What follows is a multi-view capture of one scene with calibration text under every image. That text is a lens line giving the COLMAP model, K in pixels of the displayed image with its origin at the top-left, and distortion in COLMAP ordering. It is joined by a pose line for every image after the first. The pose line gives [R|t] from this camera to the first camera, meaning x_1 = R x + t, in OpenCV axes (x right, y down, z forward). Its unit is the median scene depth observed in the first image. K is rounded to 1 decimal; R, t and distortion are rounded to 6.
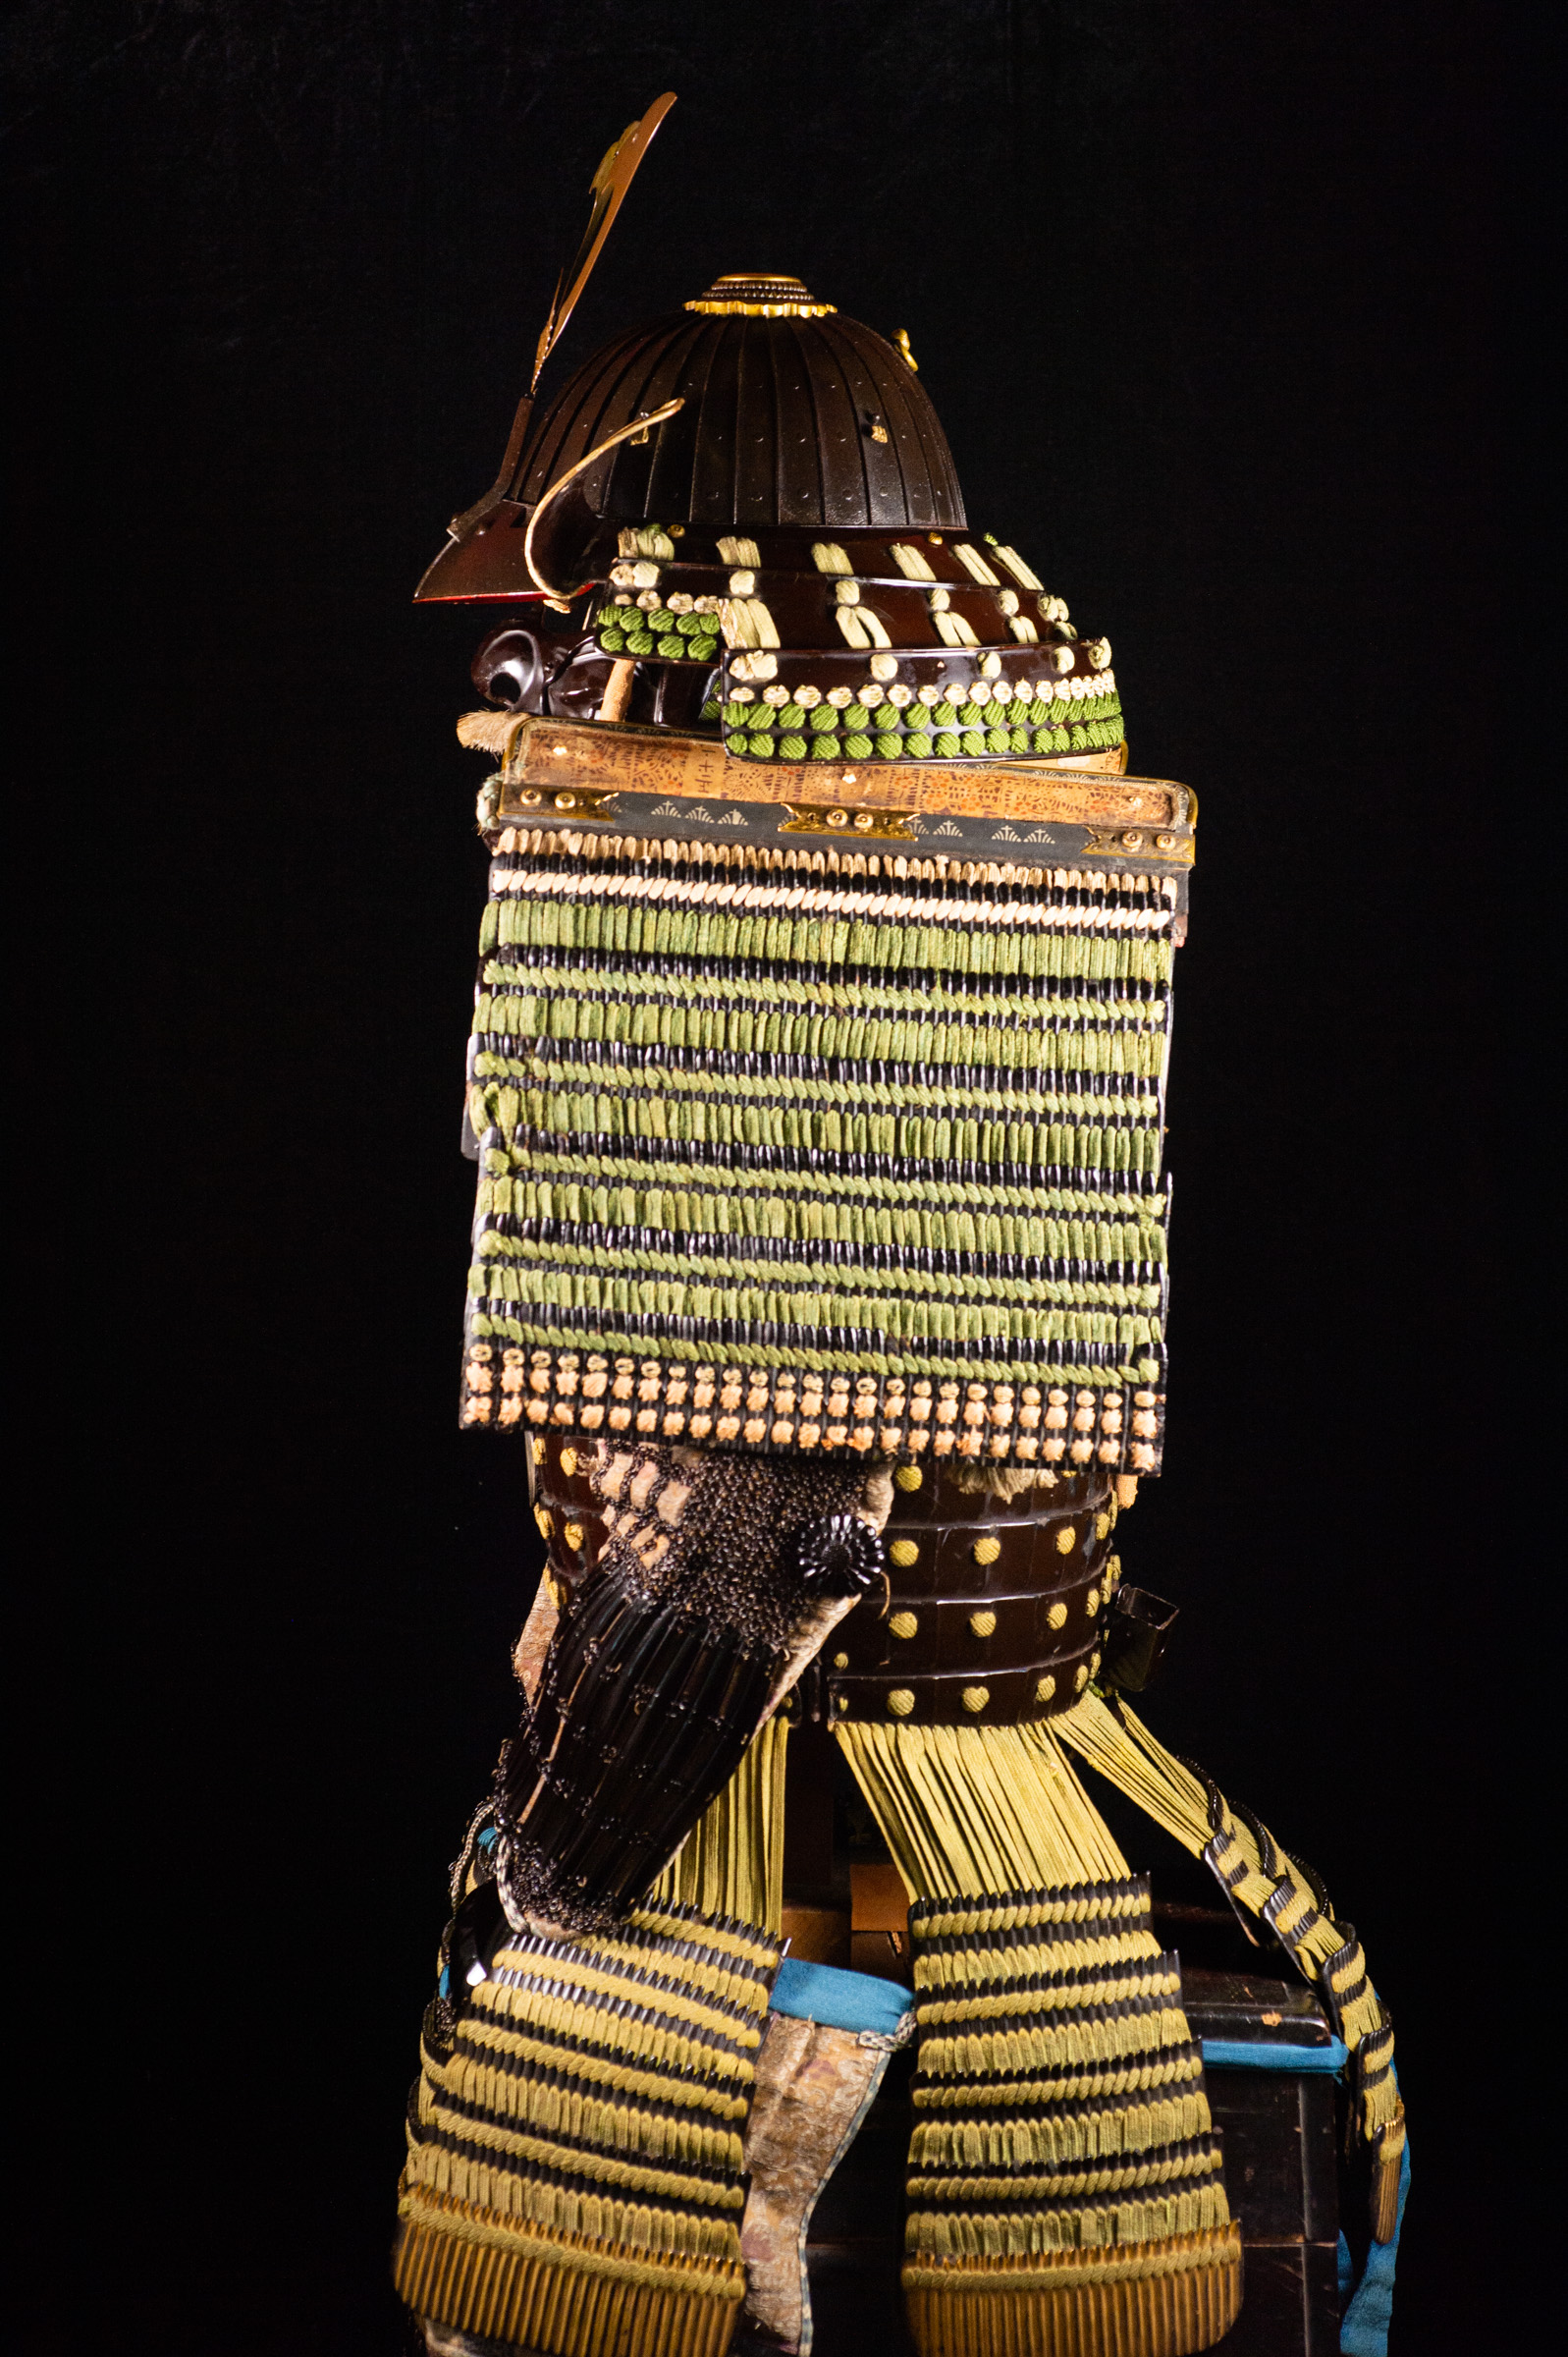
lens RADIAL K [[6974.2, 0, 784.0], [0, 6974.2, 1178.5], [0, 0, 1]] dist [0.367049, 0.163483]
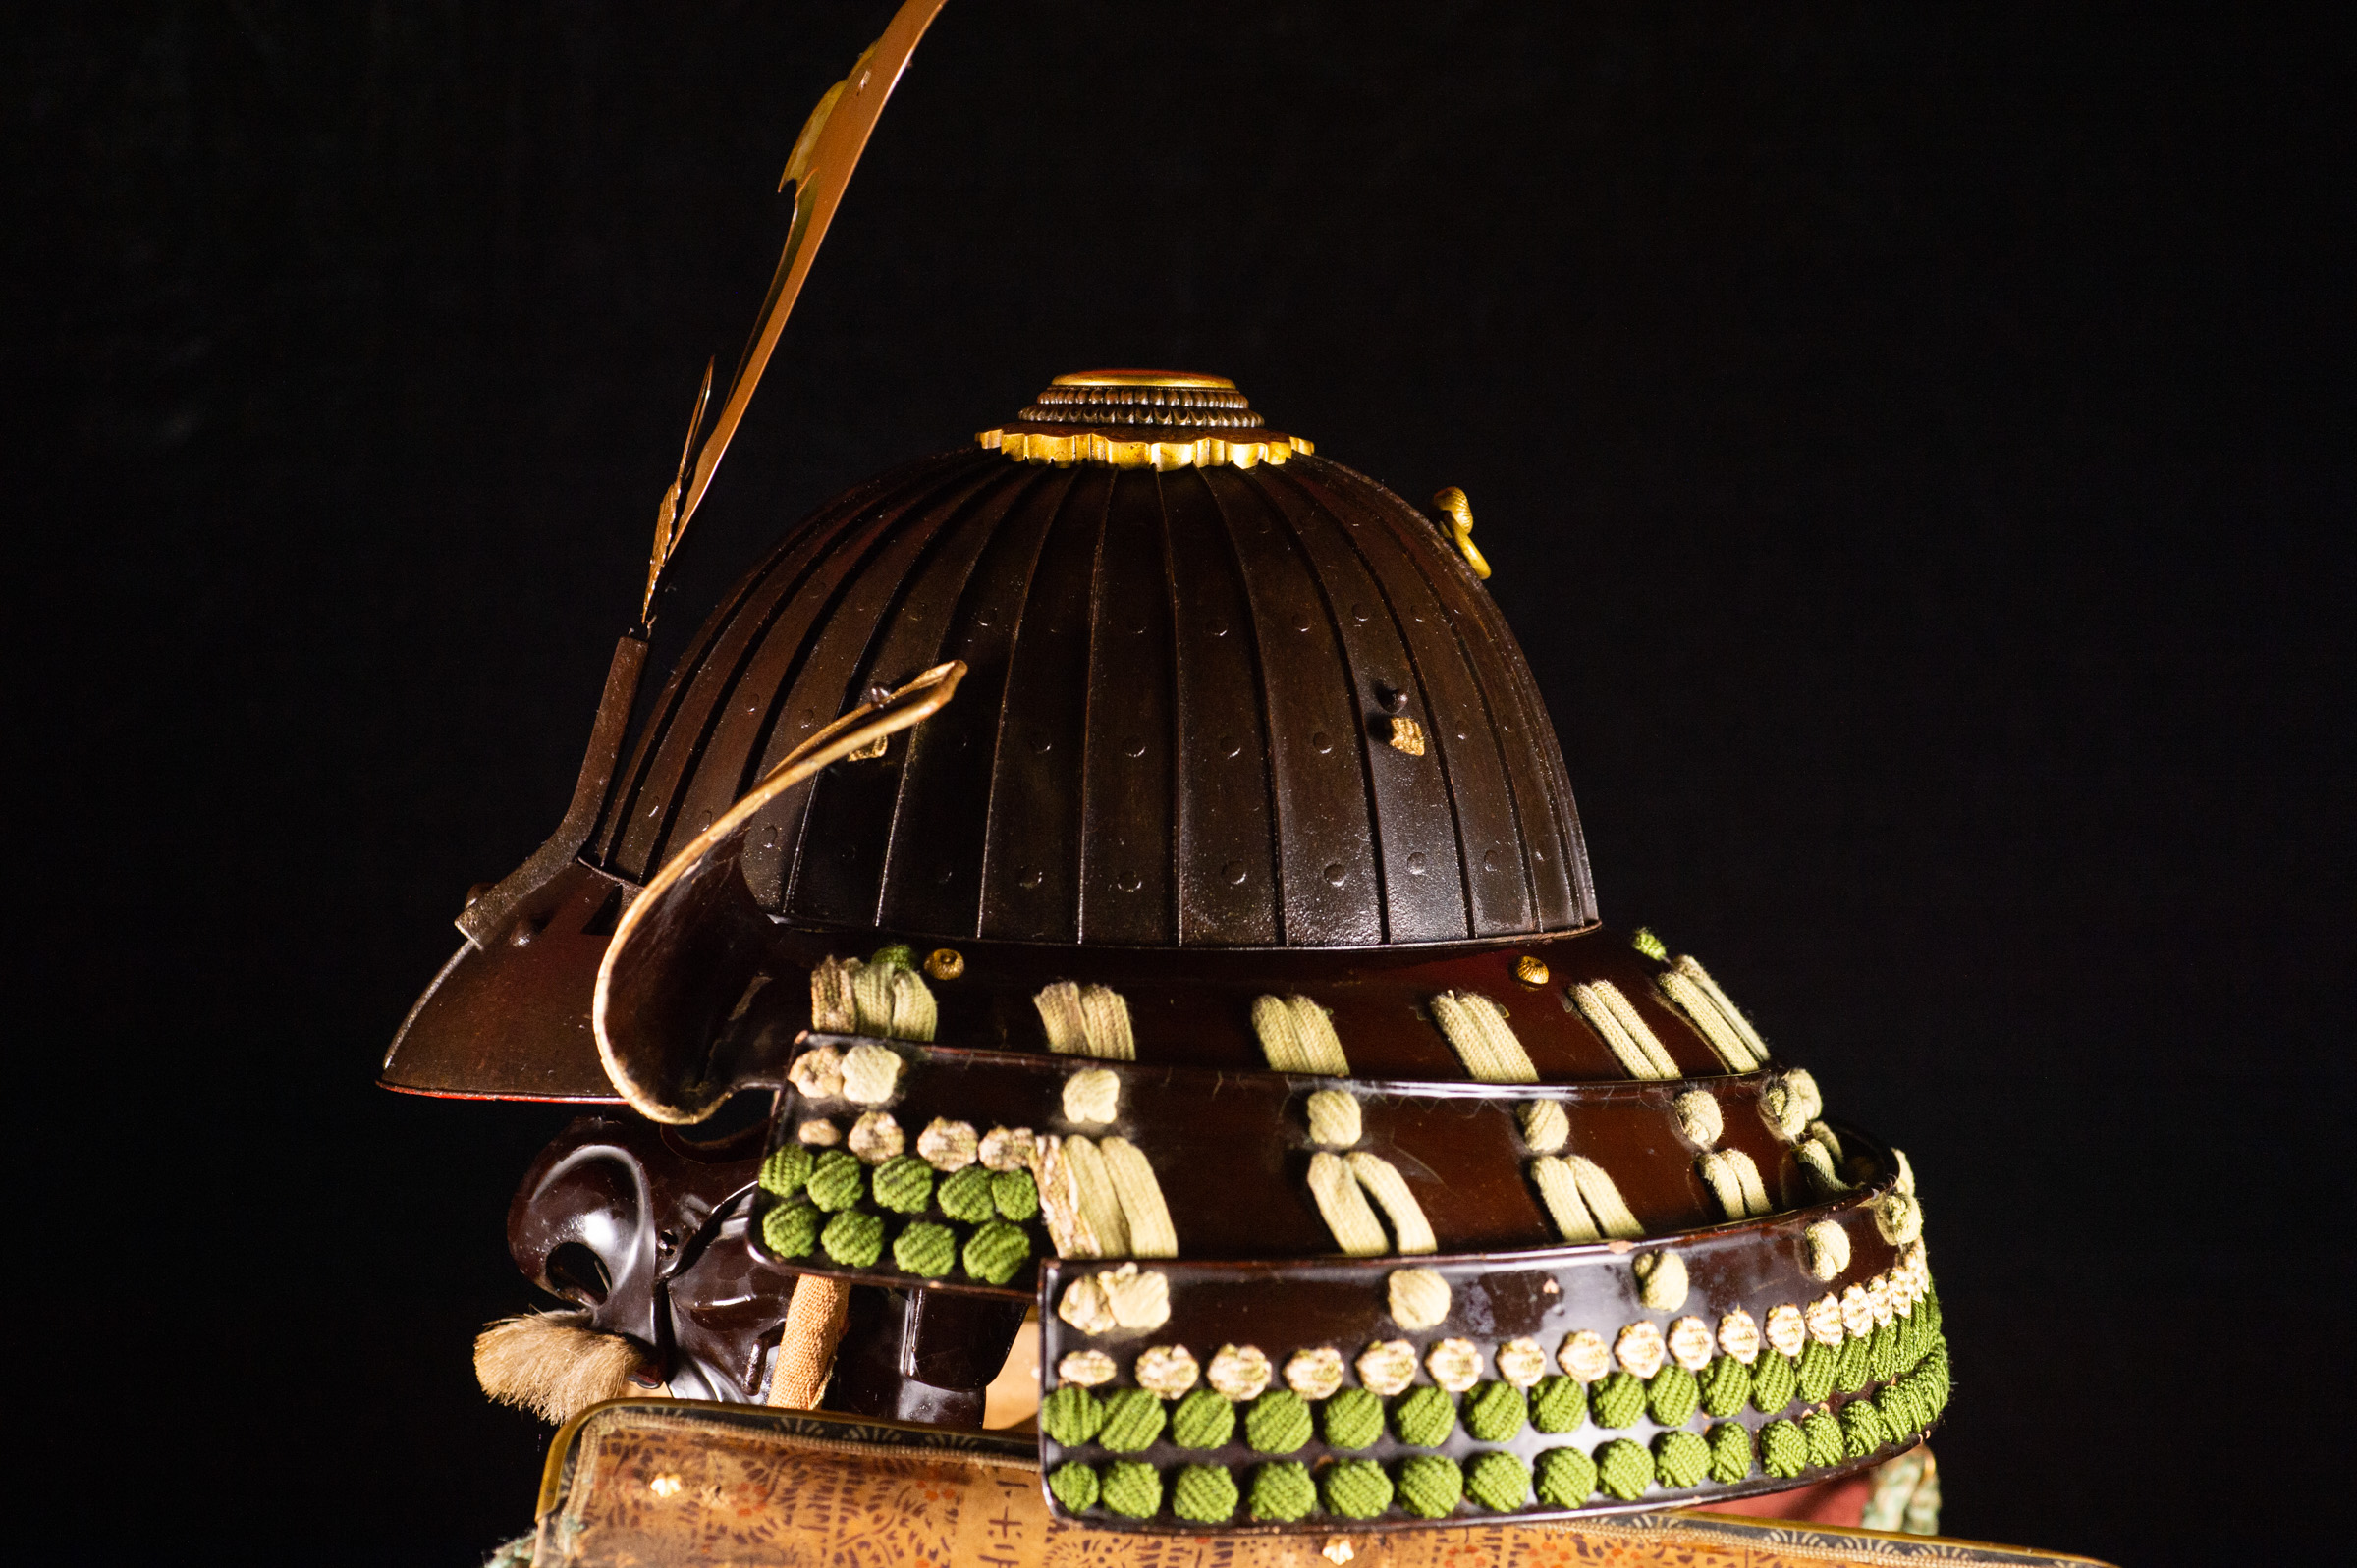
lens RADIAL K [[7375.0, 0, 1159.7], [0, 7375.0, 765.3], [0, 0, 1]] dist [0.320133, 1.172269]
pose [[0.999867, 0.003071, -0.016037, 0.005486], [-0.003715, 0.999182, -0.040258, -0.086855], [0.015900, 0.040313, 0.999061, 0.539801]]
